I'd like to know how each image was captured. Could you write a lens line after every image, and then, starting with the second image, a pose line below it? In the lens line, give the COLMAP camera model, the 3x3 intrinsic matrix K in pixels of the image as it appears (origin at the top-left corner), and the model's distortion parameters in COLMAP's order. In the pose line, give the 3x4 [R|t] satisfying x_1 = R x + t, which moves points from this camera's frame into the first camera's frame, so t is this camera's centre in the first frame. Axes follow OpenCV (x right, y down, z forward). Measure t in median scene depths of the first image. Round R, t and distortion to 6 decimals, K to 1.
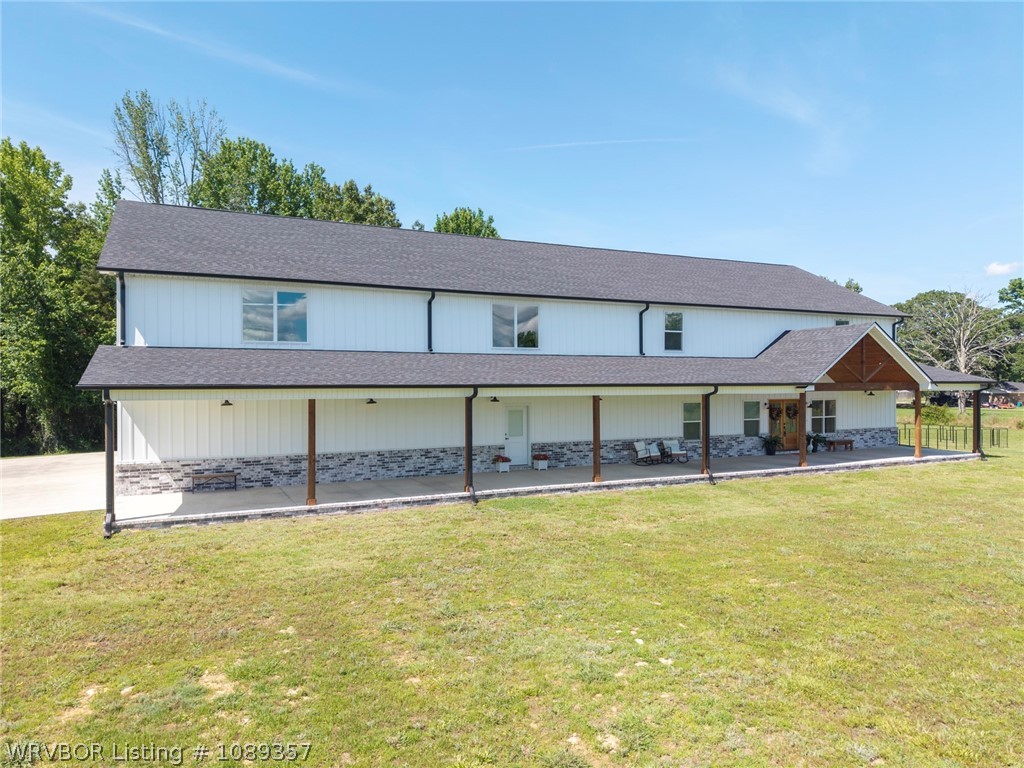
lens RADIAL K [[698.4, 0, 512.0], [0, 698.4, 384.0], [0, 0, 1]] dist [0.031498, -0.016726]
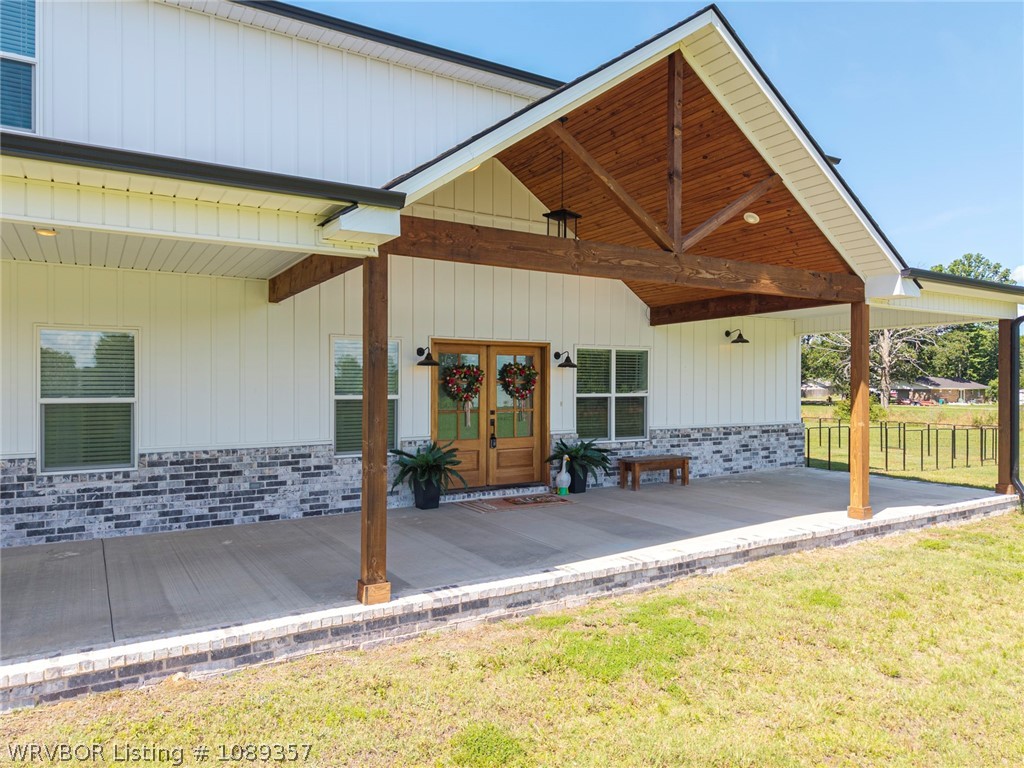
lens RADIAL K [[698.4, 0, 512.0], [0, 698.4, 384.0], [0, 0, 1]] dist [0.031498, -0.016726]
pose [[0.995423, 0.005127, 0.095431, 0.393380], [-0.005027, 0.999987, -0.001286, 0.046259], [-0.095436, 0.000800, 0.995435, 0.704960]]
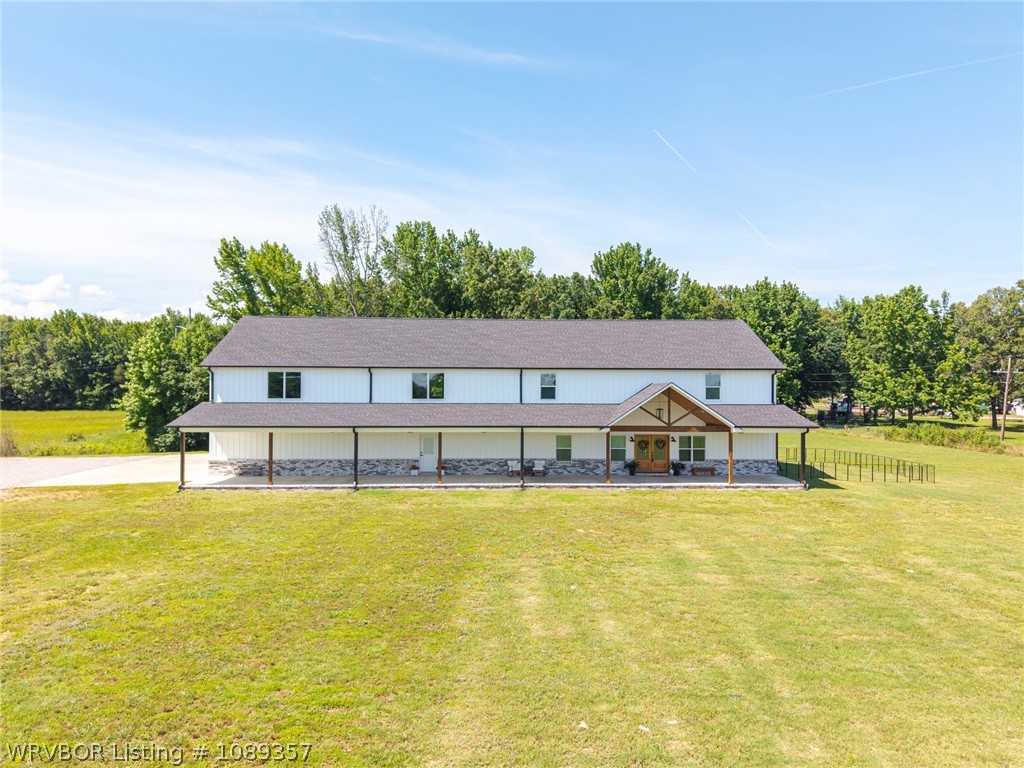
lens RADIAL K [[711.3, 0, 498.6], [0, 711.3, 383.9], [0, 0, 1]] dist [0.060261, -0.003426]
pose [[0.910982, 0.003862, -0.412428, 0.733291], [-0.006654, 0.999964, -0.005334, -0.070150], [0.412392, 0.007604, 0.910975, -0.384905]]
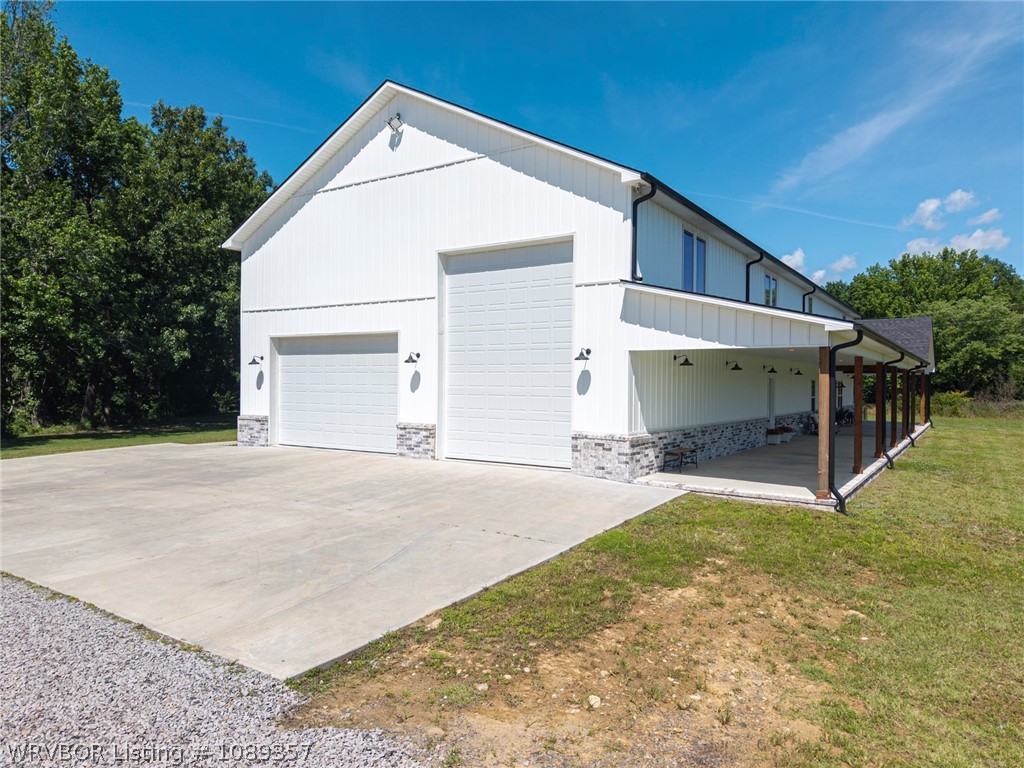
lens RADIAL K [[698.4, 0, 512.0], [0, 698.4, 384.0], [0, 0, 1]] dist [0.031498, -0.016726]
pose [[0.859104, 0.013047, 0.511634, -0.717460], [-0.013592, 0.999904, -0.002677, 0.041302], [-0.511620, -0.004654, 0.859199, 0.285780]]
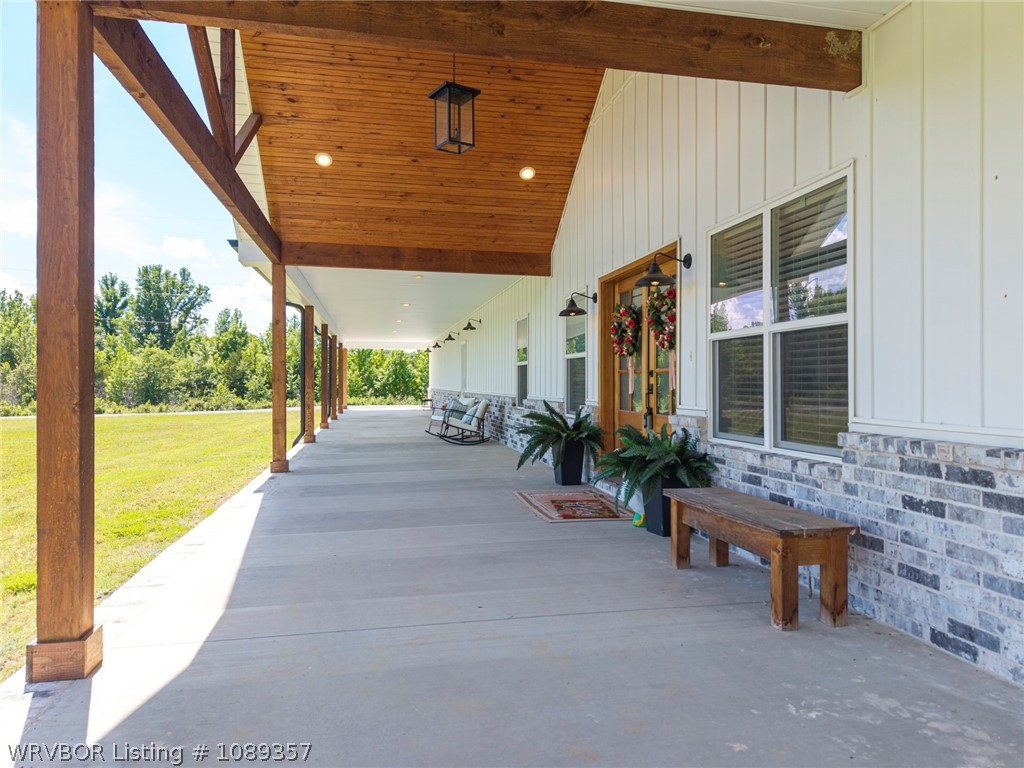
lens RADIAL K [[698.4, 0, 512.0], [0, 698.4, 384.0], [0, 0, 1]] dist [0.031498, -0.016726]
pose [[-0.244051, 0.006193, -0.969743, 0.656989], [0.004111, 0.999977, 0.005351, 0.063110], [0.969754, -0.002681, -0.244071, 1.086916]]
